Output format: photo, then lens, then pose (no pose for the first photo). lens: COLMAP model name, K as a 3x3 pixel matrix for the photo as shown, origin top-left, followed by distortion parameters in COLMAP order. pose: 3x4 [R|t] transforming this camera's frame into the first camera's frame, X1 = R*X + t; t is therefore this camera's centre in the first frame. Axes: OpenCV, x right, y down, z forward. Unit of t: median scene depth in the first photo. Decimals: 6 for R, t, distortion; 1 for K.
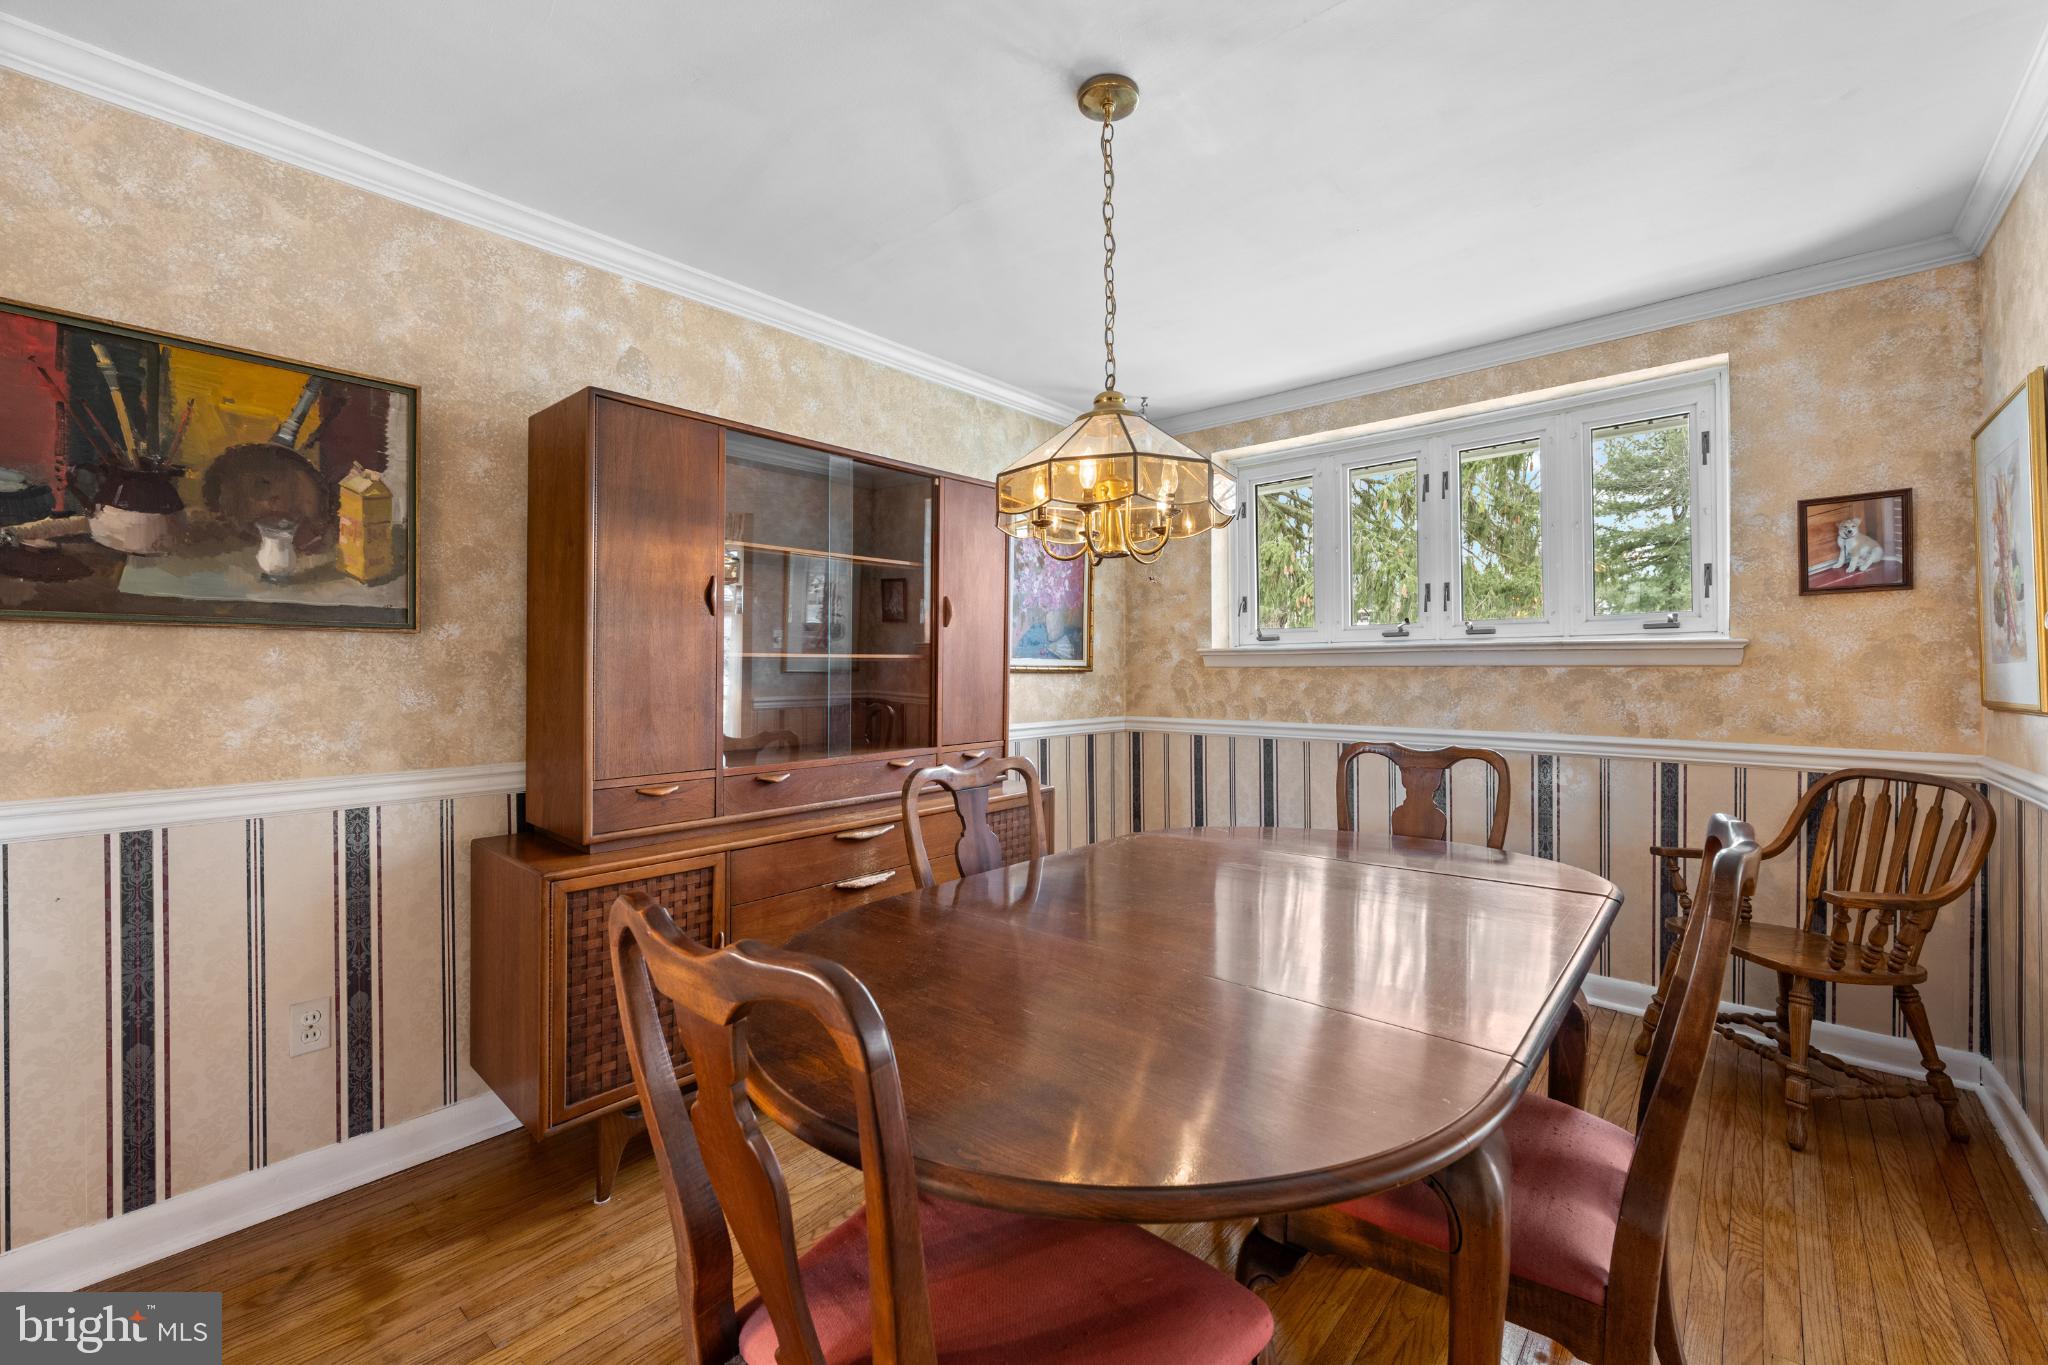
lens RADIAL K [[823.1, 0, 1018.1], [0, 823.1, 663.9], [0, 0, 1]] dist [-0.001524, 0.000017]
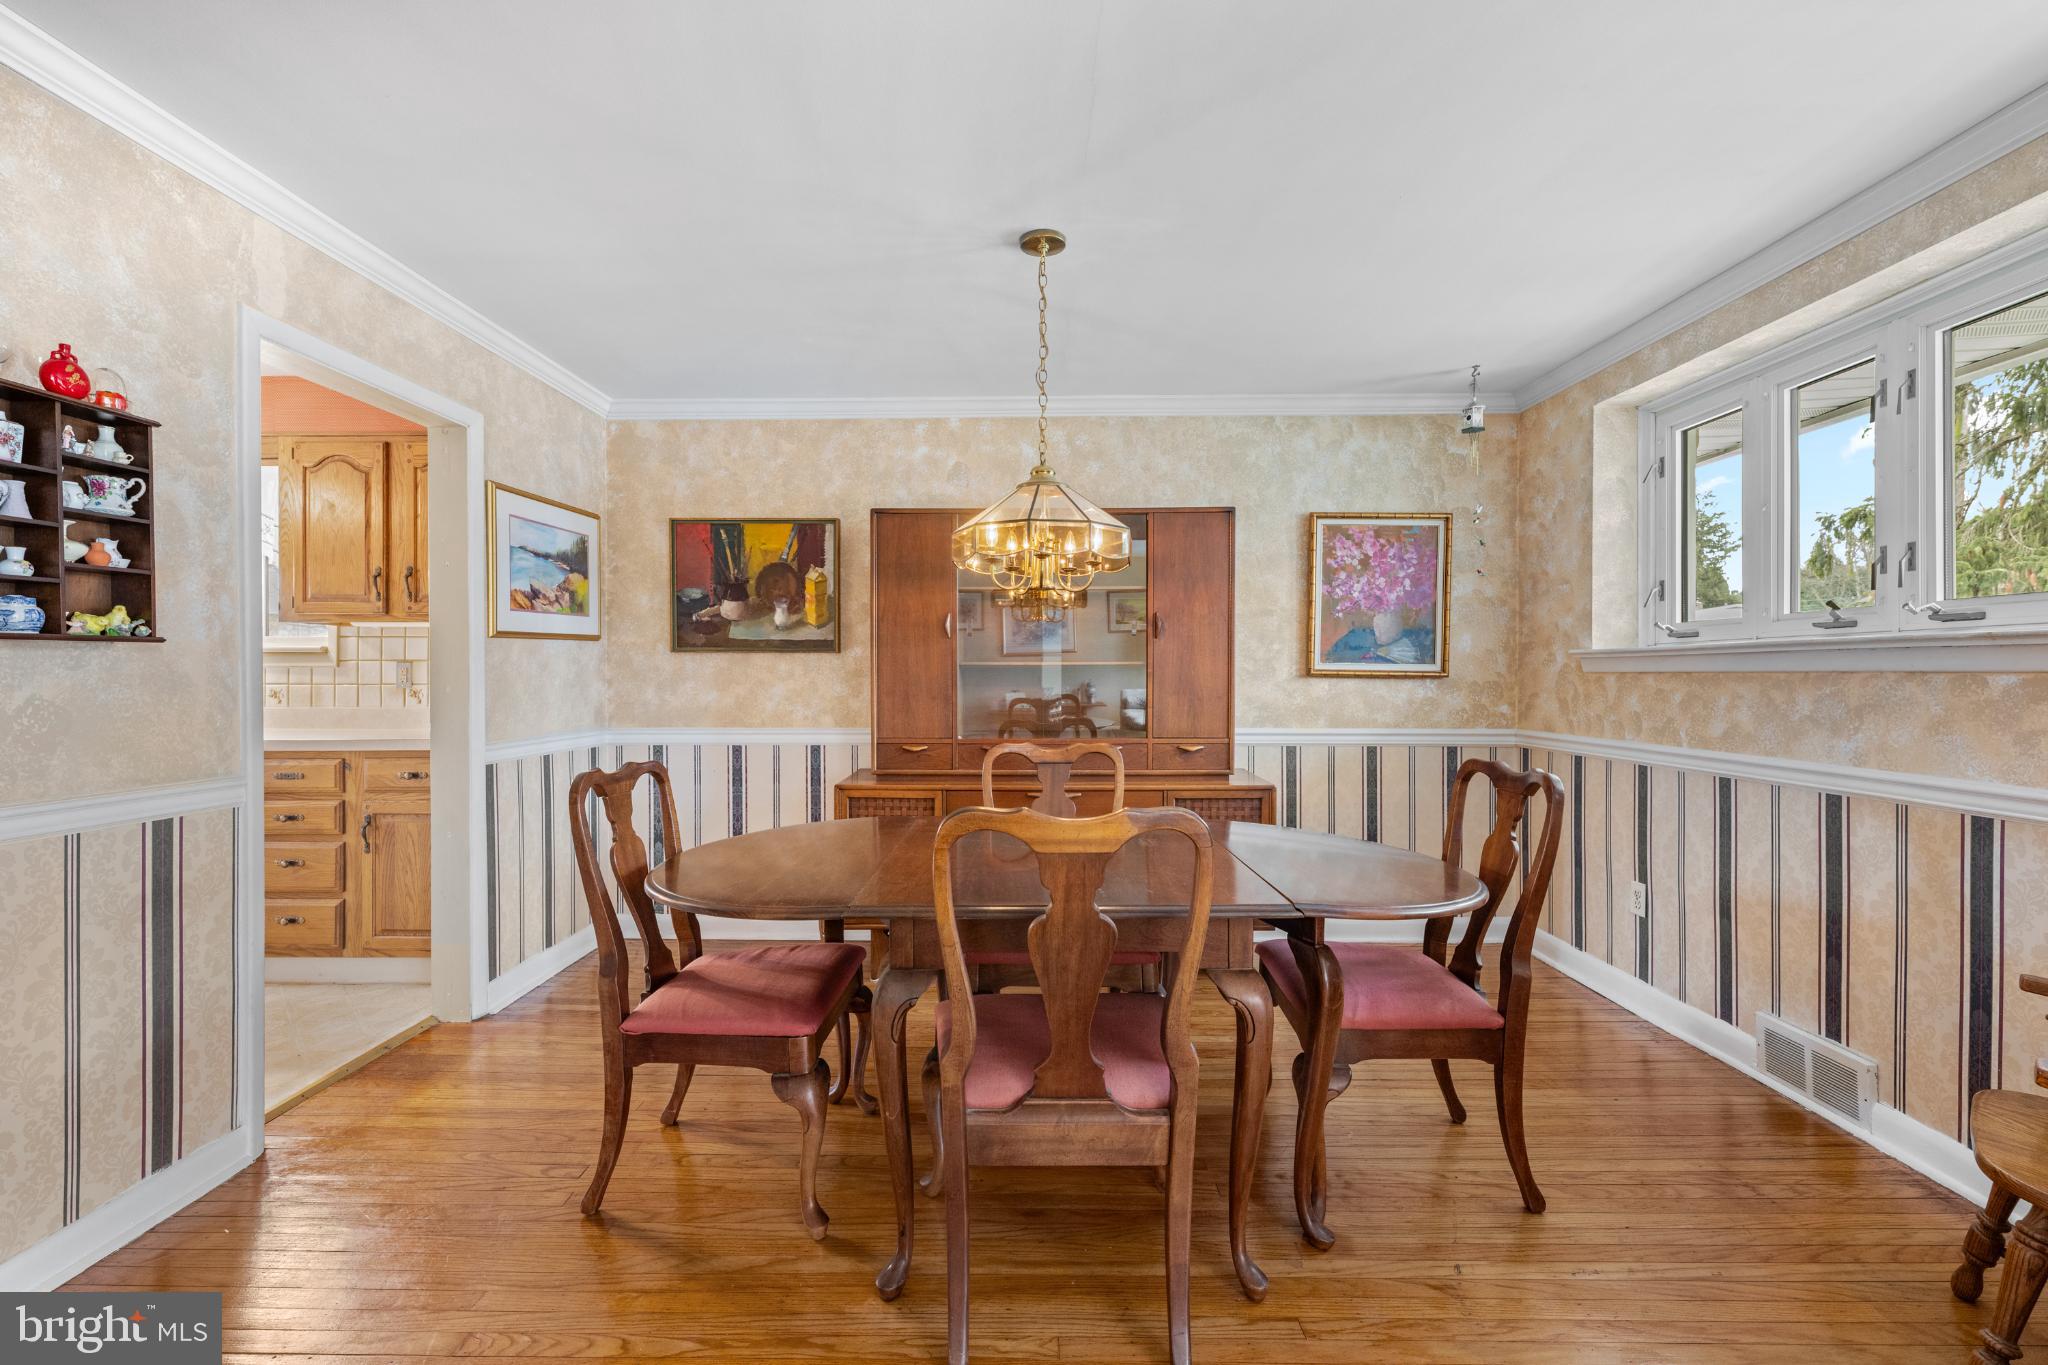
lens RADIAL K [[841.3, 0, 1006.6], [0, 841.3, 679.9], [0, 0, 1]] dist [-0.001352, -0.000079]
pose [[0.655047, 0.009320, -0.755531, 0.678502], [0.002121, 0.999897, 0.014174, -0.002268], [0.755585, -0.010887, 0.654960, 0.038446]]
